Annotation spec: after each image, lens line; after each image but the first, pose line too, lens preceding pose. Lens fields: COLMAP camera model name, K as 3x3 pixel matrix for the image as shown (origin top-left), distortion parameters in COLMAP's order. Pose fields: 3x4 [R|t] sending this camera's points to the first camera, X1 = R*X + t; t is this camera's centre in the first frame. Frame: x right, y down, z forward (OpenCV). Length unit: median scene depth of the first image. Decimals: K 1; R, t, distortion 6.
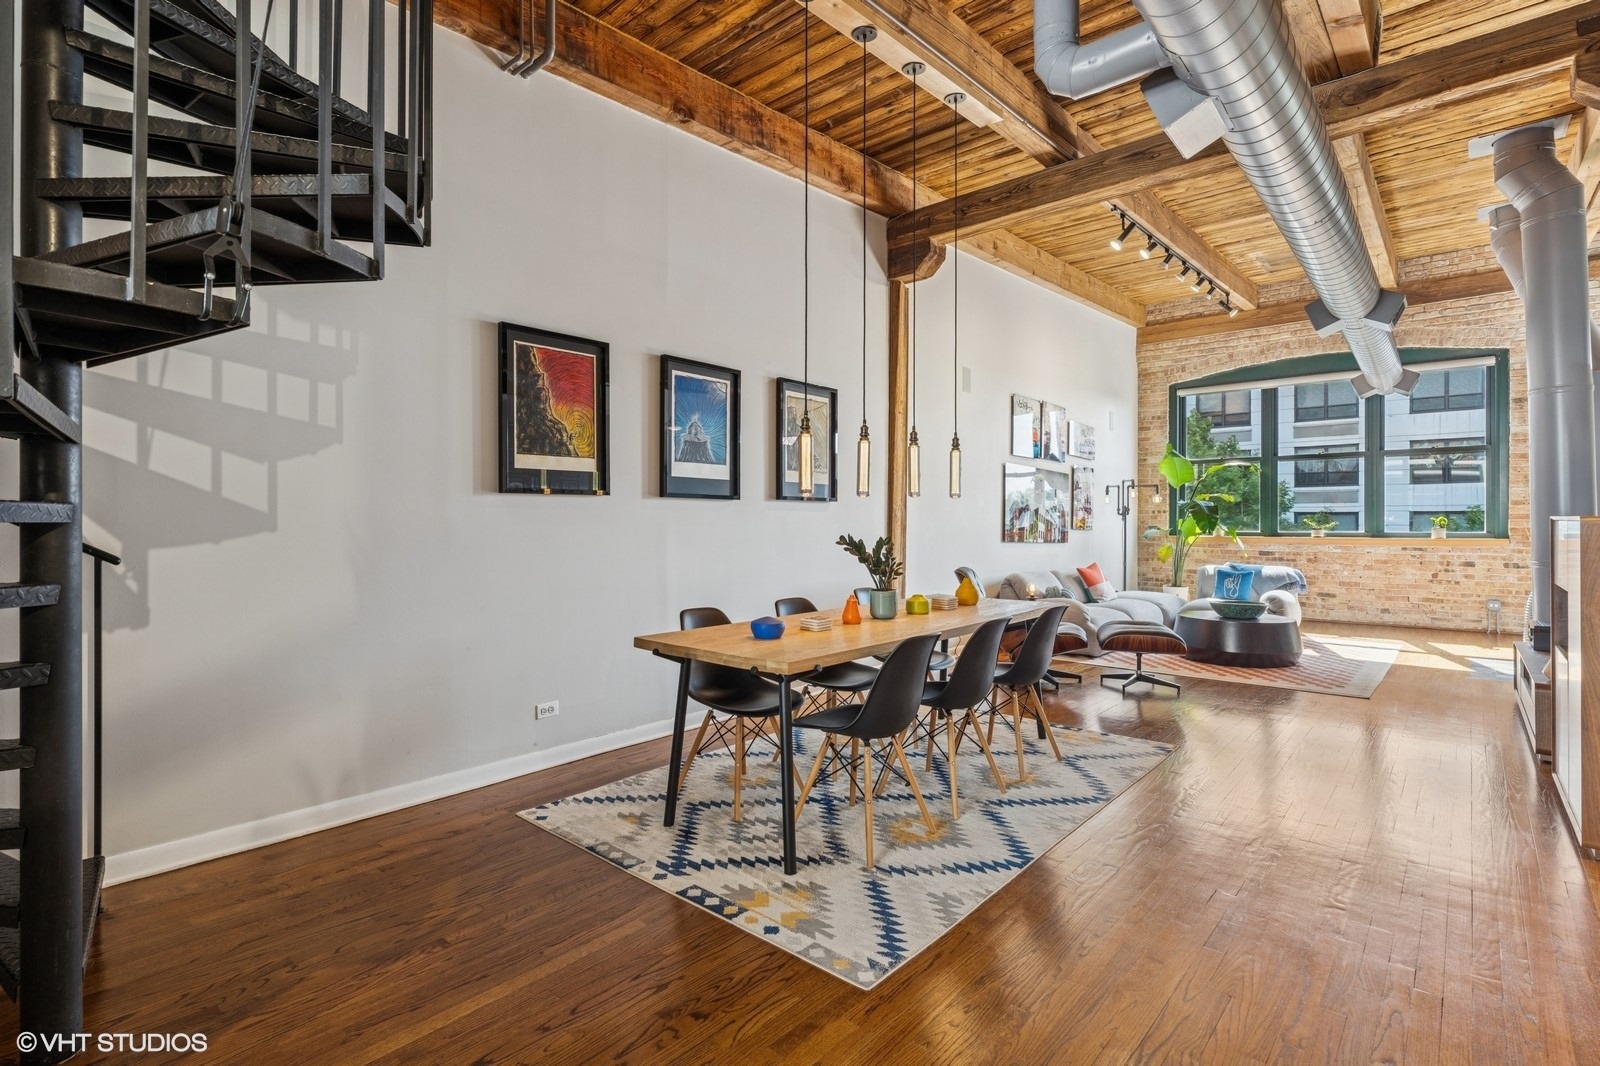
lens RADIAL K [[765.7, 0, 804.1], [0, 765.7, 522.0], [0, 0, 1]] dist [-0.002079, -0.000241]
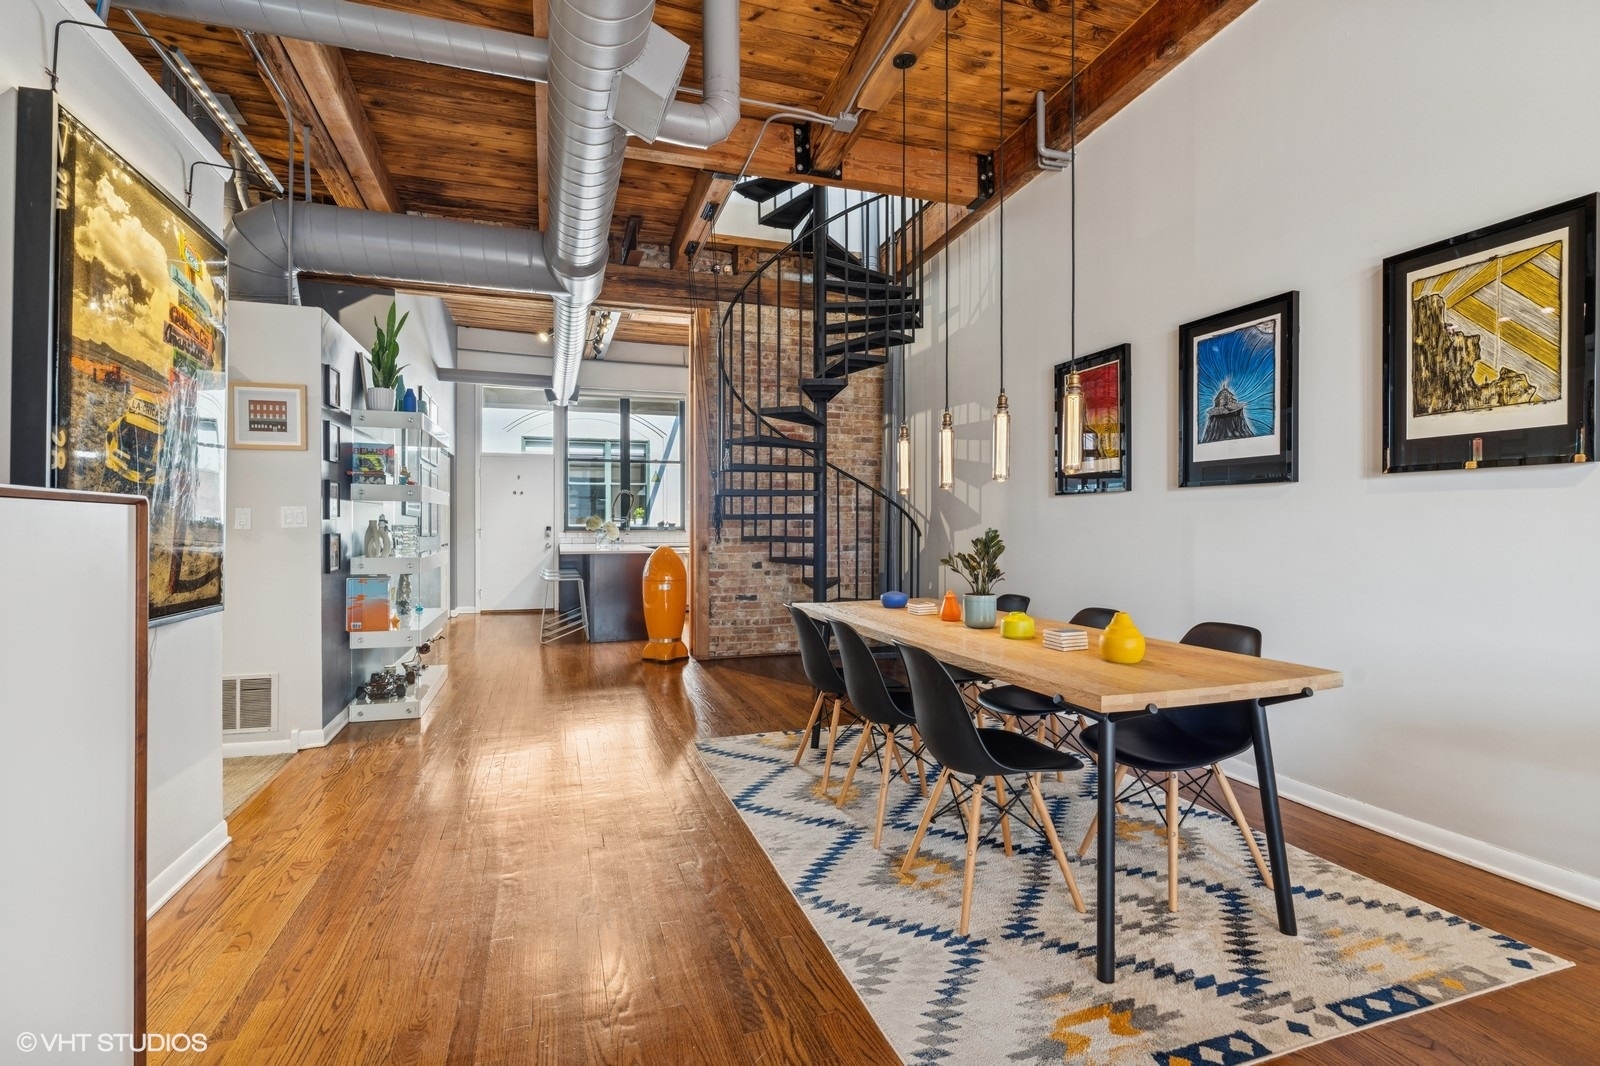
lens RADIAL K [[751.8, 0, 795.1], [0, 751.8, 521.2], [0, 0, 1]] dist [-0.001765, -0.000111]
pose [[-0.513278, -0.003935, -0.858213, 0.527146], [-0.000483, 0.999991, -0.004297, 0.006810], [0.858222, -0.001790, -0.513275, 0.712340]]
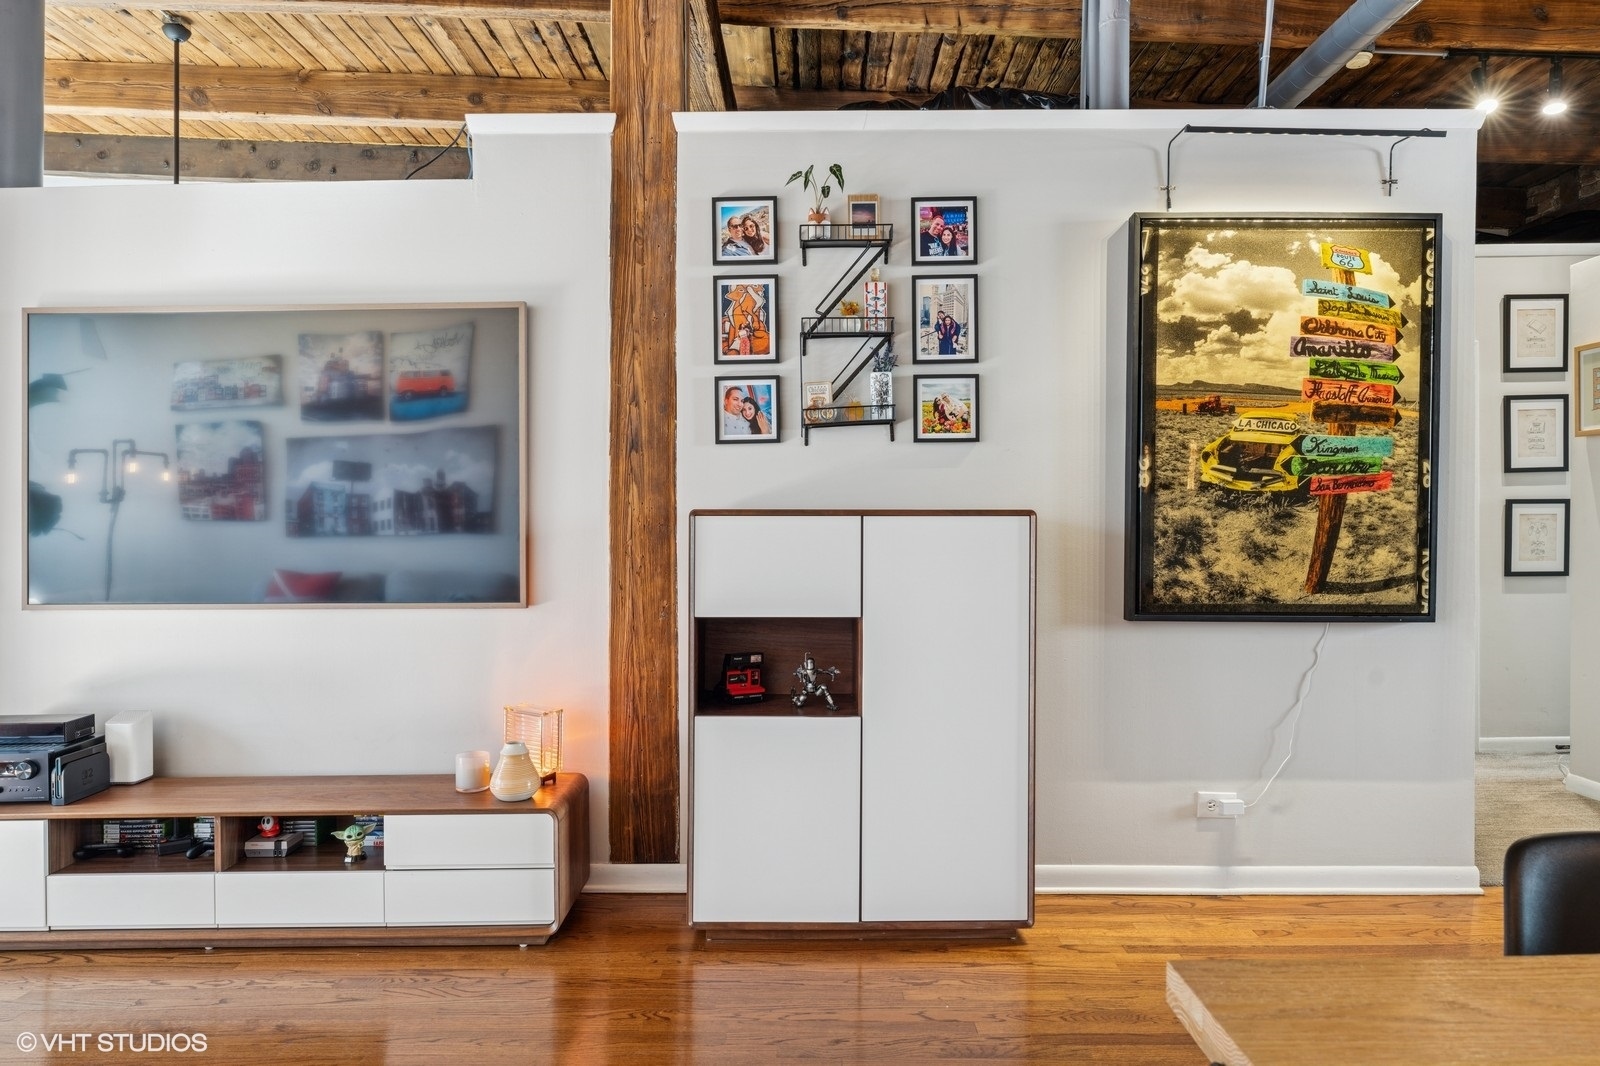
lens RADIAL K [[1081.6, 0, 803.7], [0, 1081.6, 509.6], [0, 0, 1]] dist [-0.000861, -0.002748]
pose [[-0.657790, 0.017427, 0.752999, 0.137841], [0.004277, 0.999803, -0.019403, 0.007445], [-0.753189, -0.009543, -0.657735, 0.818139]]
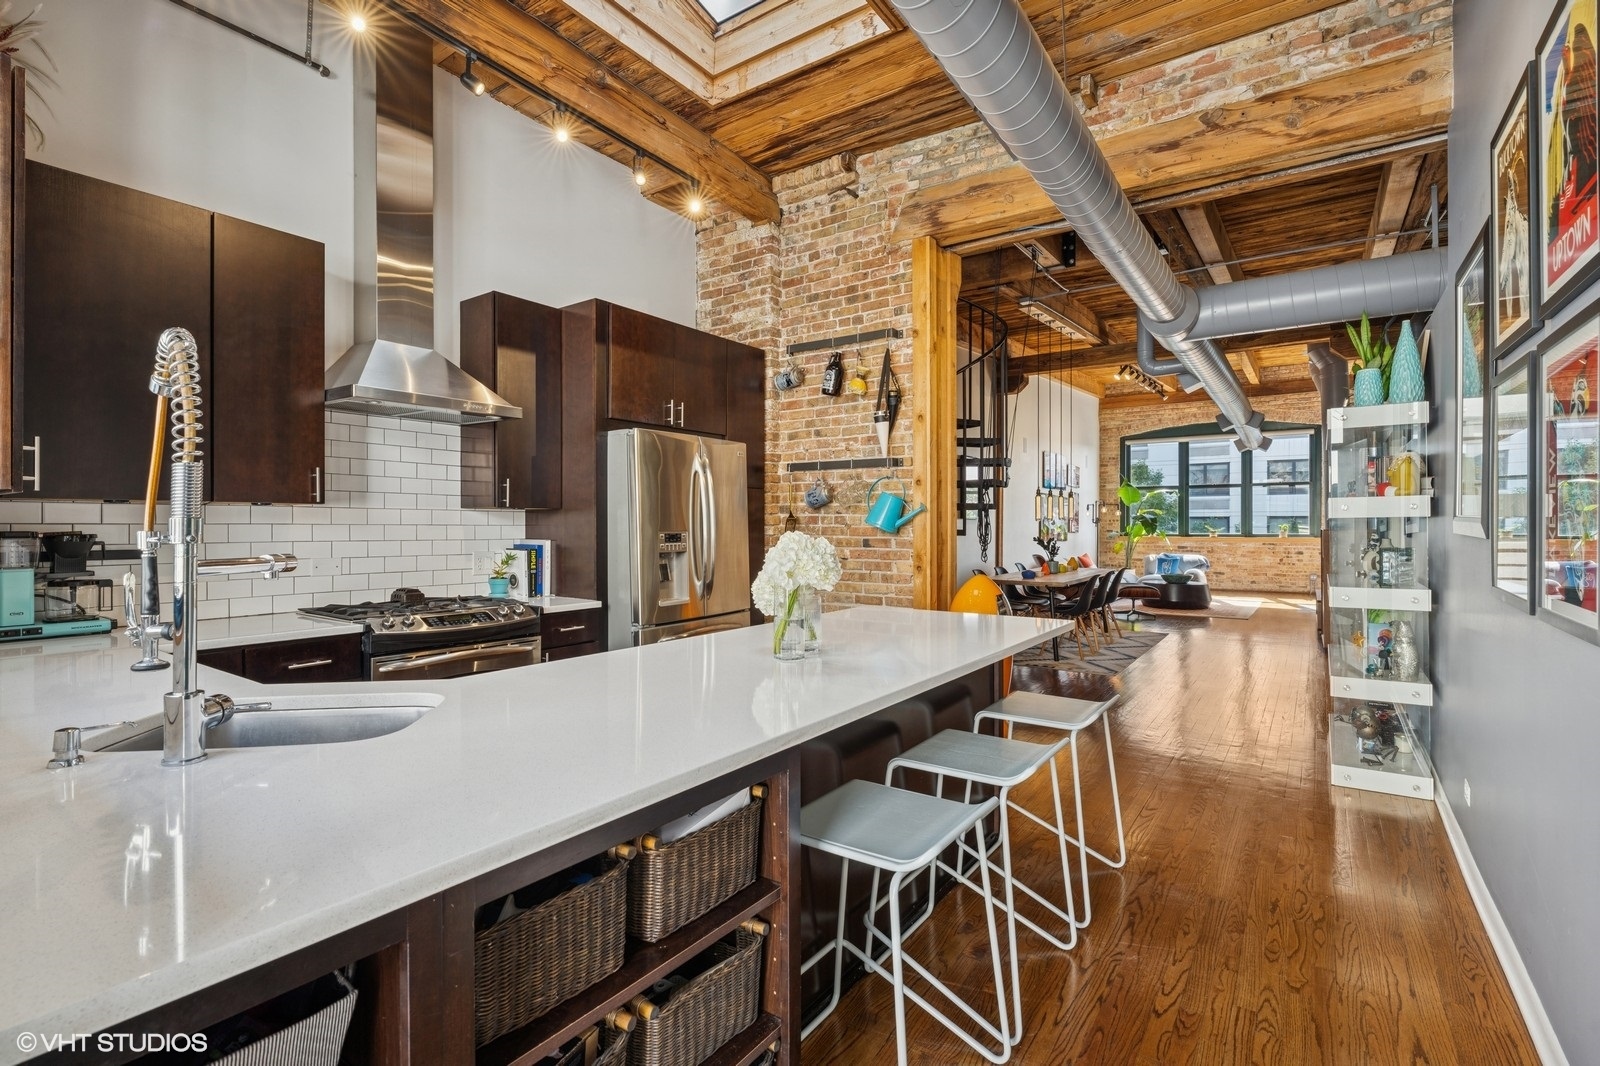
lens RADIAL K [[751.8, 0, 795.1], [0, 751.8, 521.2], [0, 0, 1]] dist [-0.001765, -0.000111]
pose [[0.994071, -0.000355, 0.108728, -0.507987], [0.000632, 0.999997, -0.002517, -0.013779], [-0.108727, 0.002570, 0.994068, -0.641650]]
